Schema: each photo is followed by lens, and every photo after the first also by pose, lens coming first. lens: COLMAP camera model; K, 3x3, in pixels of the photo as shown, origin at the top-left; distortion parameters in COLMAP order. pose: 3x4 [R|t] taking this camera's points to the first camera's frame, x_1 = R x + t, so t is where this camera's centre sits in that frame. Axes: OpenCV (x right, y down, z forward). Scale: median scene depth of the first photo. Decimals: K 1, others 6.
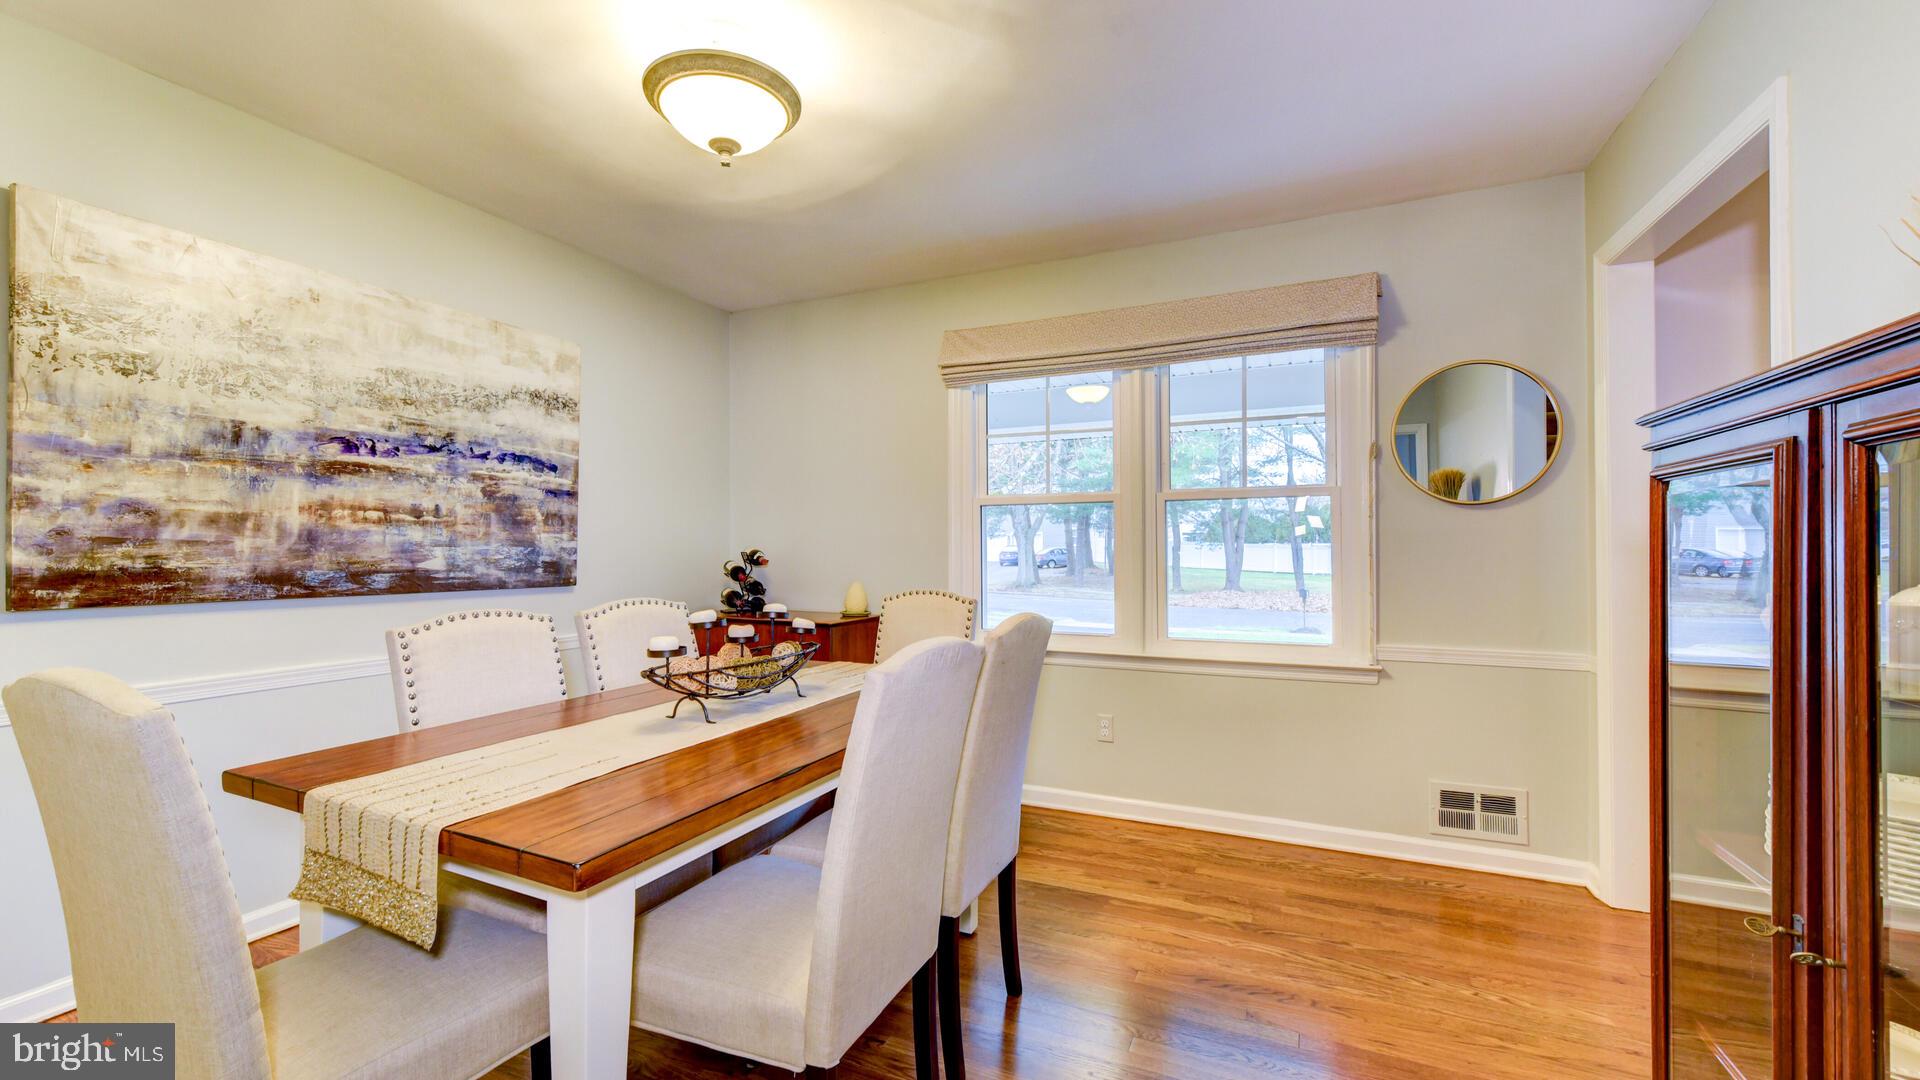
lens RADIAL K [[751.9, 0, 969.7], [0, 751.9, 544.6], [0, 0, 1]] dist [0.002999, 0.000021]
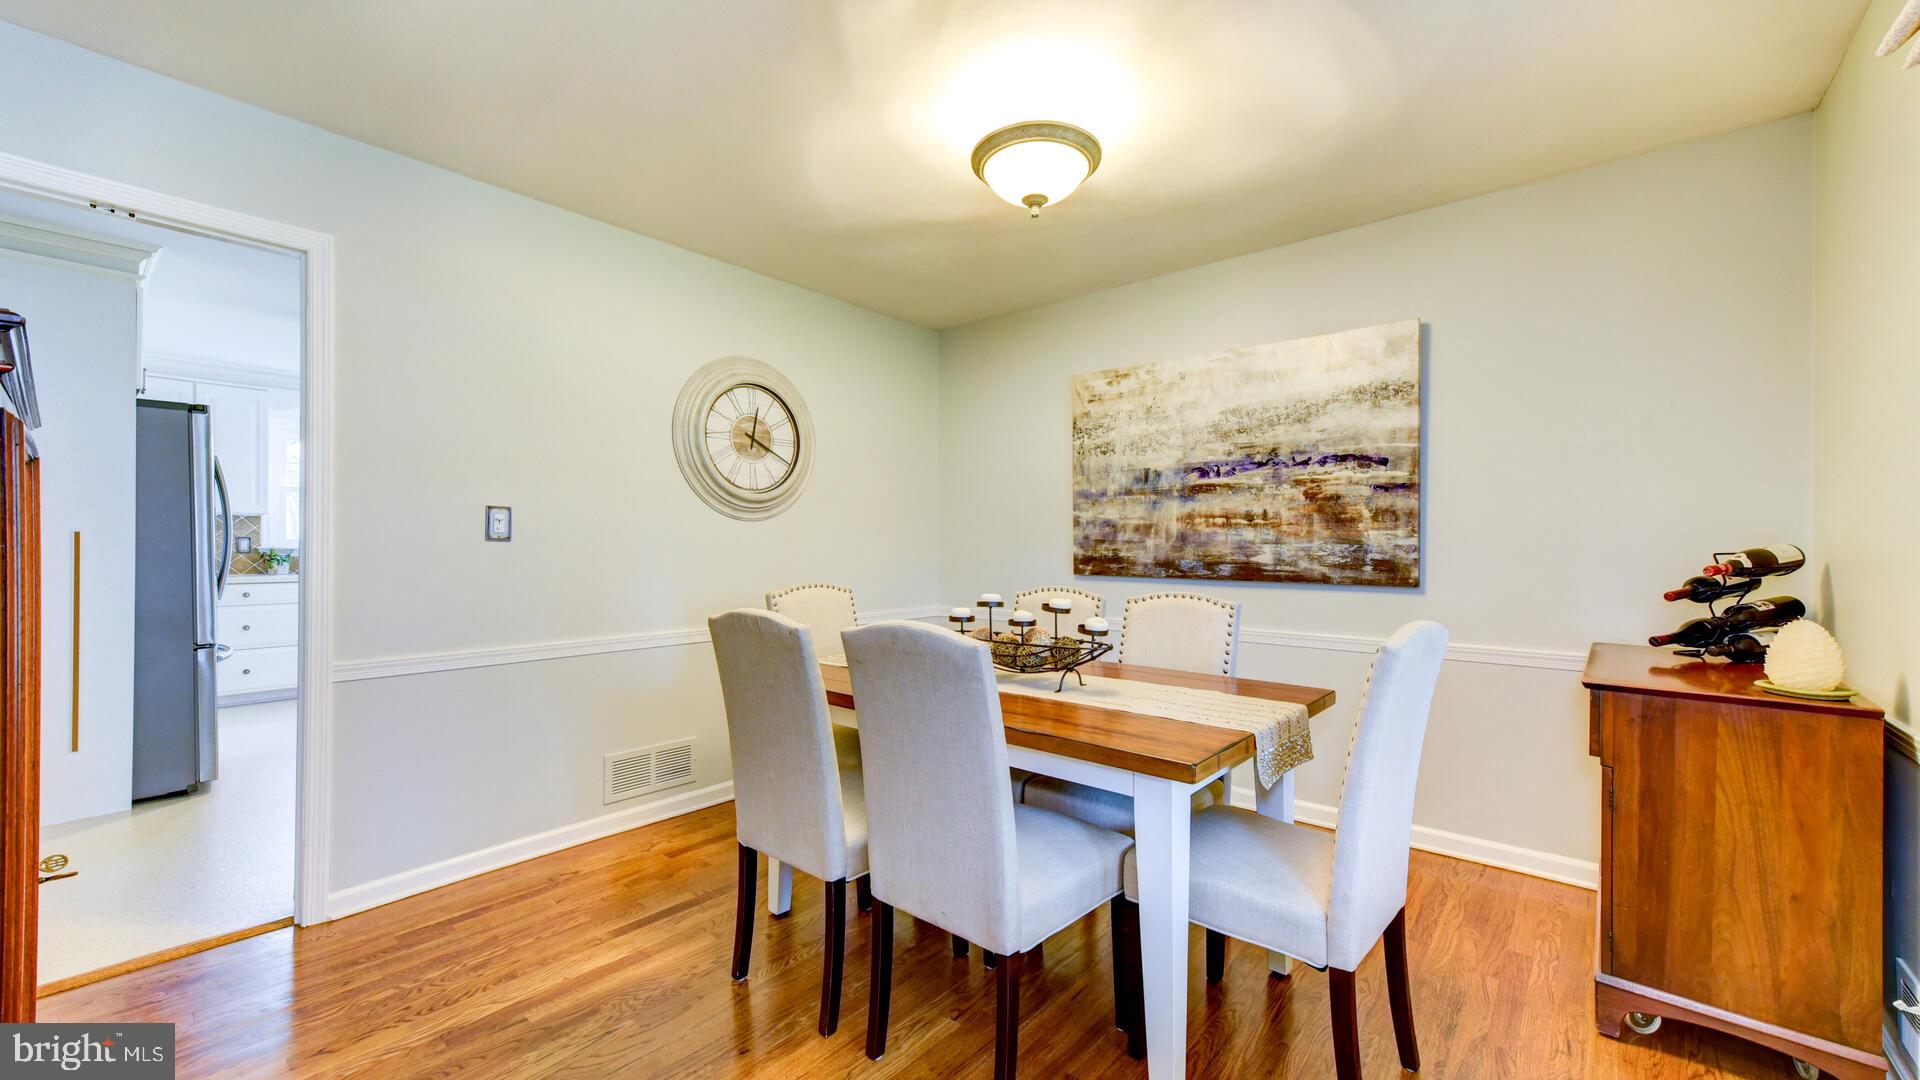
lens RADIAL K [[751.9, 0, 969.7], [0, 751.9, 544.6], [0, 0, 1]] dist [0.002999, 0.000021]
pose [[-0.281618, -0.004990, -0.959514, 0.621966], [0.000055, 0.999986, -0.005217, 0.010301], [0.959527, -0.001522, -0.281614, 0.937348]]
